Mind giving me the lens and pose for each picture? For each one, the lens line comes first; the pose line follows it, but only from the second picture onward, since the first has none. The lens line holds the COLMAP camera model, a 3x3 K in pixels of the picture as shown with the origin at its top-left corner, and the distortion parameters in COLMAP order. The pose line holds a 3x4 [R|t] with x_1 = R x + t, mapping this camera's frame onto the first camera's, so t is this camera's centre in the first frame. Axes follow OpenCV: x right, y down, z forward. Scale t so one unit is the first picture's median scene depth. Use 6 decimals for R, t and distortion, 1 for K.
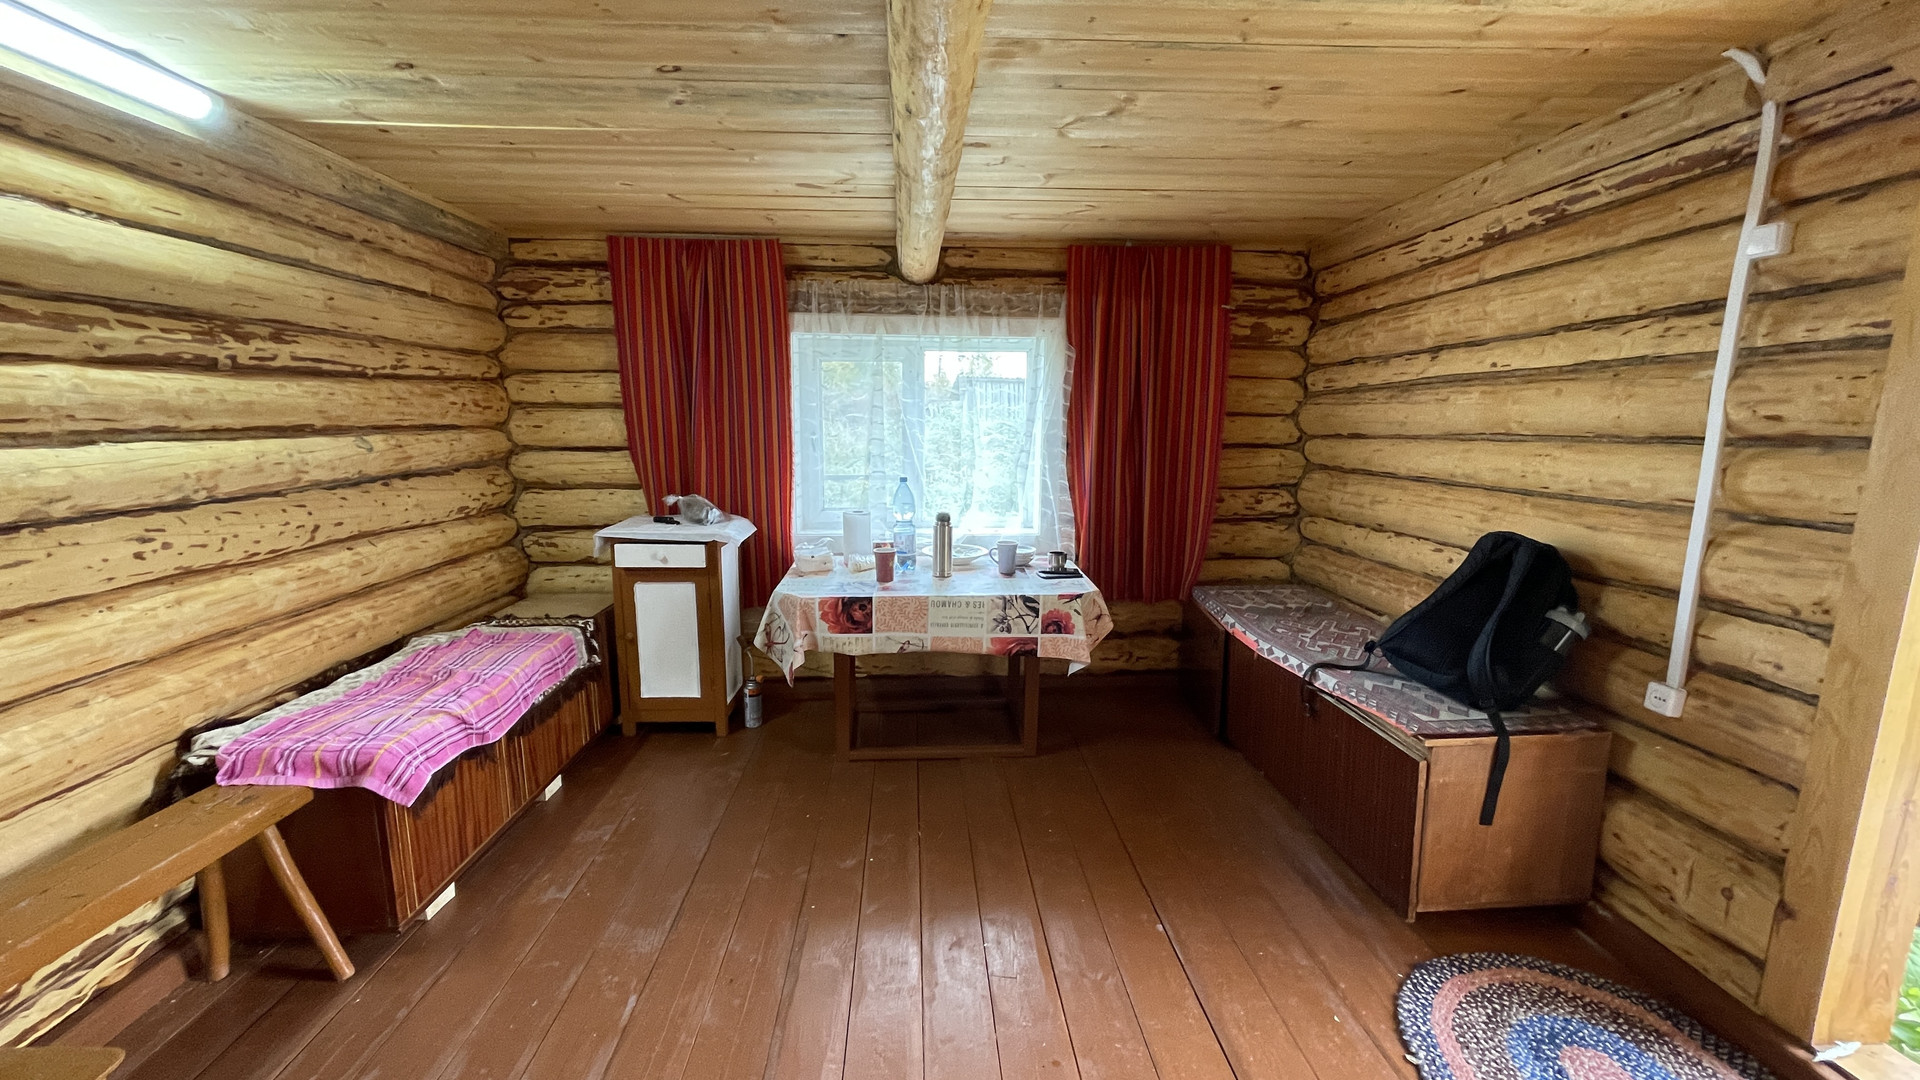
lens RADIAL K [[771.3, 0, 958.1], [0, 771.3, 540.2], [0, 0, 1]] dist [-0.003179, -0.000322]
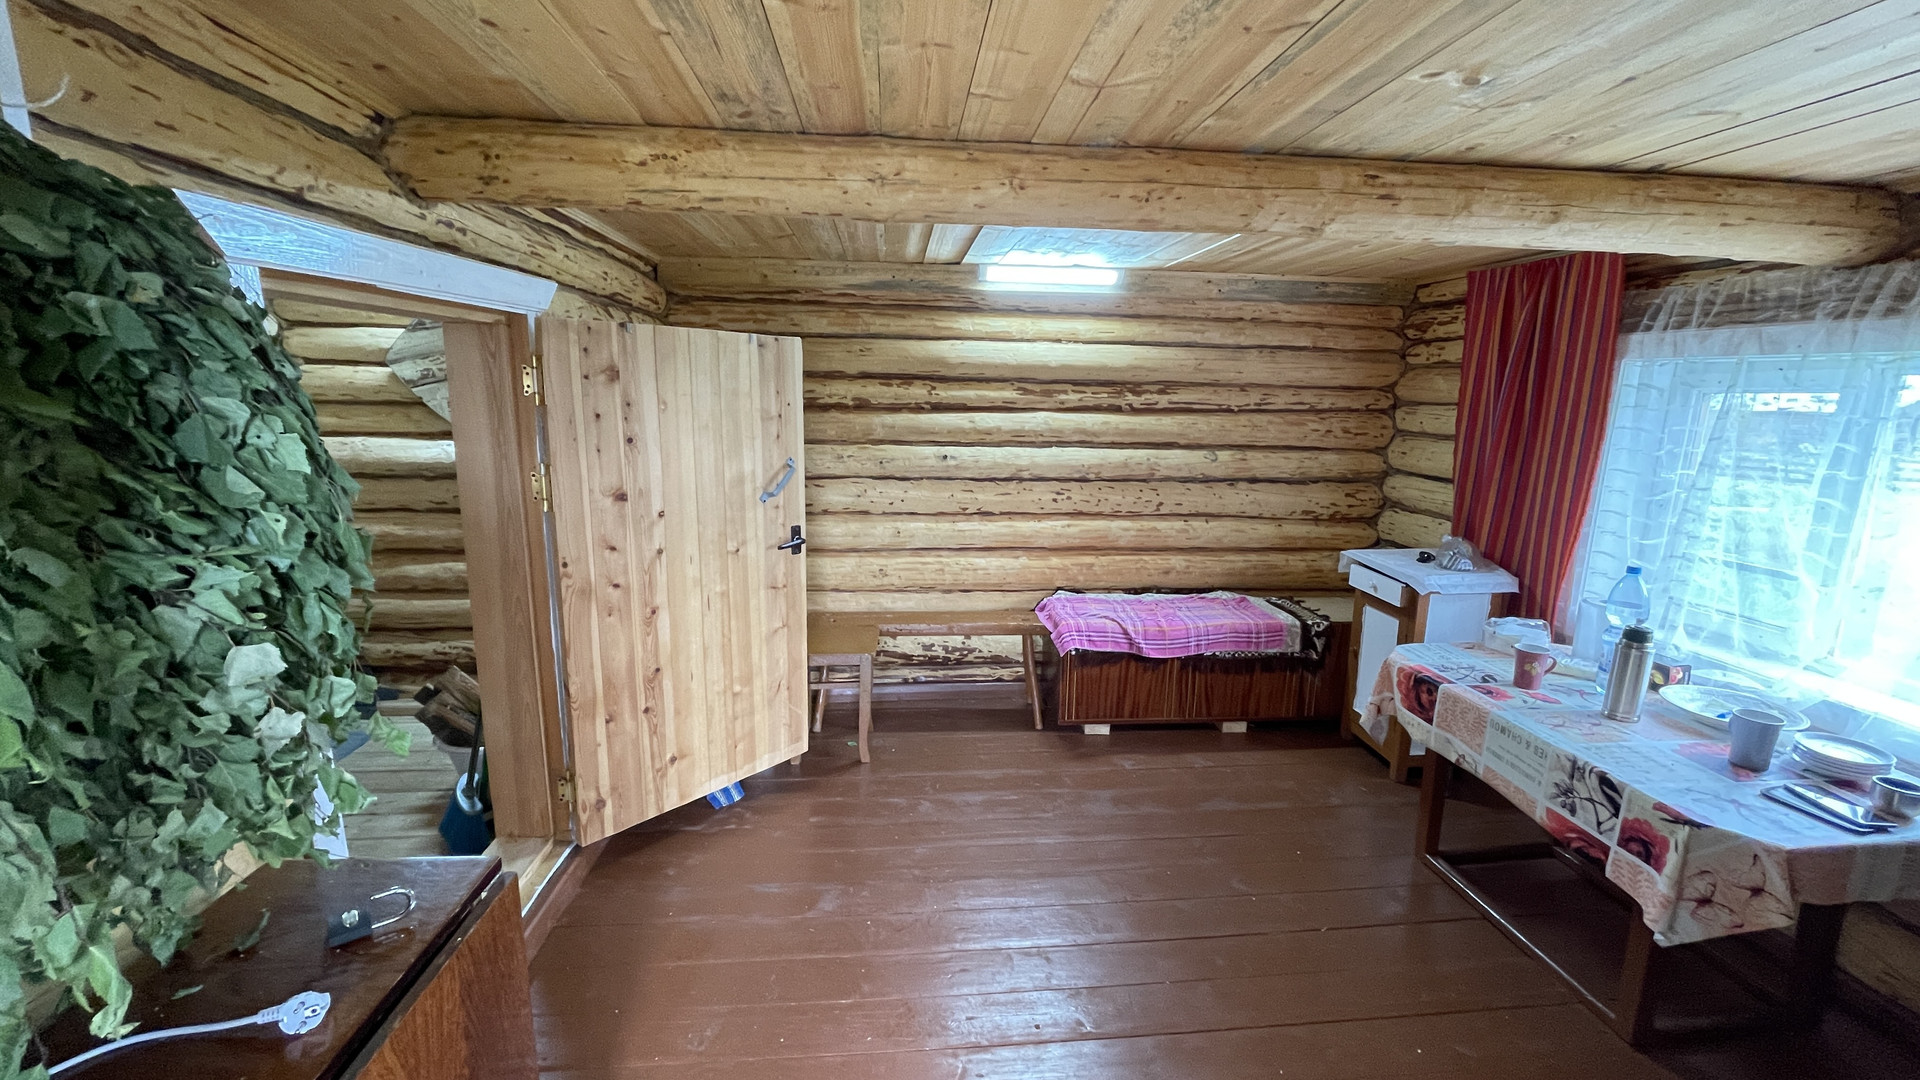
lens RADIAL K [[771.3, 0, 964.0], [0, 771.3, 540.3], [0, 0, 1]] dist [-0.003179, -0.000322]
pose [[0.030757, 0.190049, -0.981293, 0.666448], [-0.182793, 0.966270, 0.181410, -0.136107], [0.982670, 0.173794, 0.064459, 0.401279]]
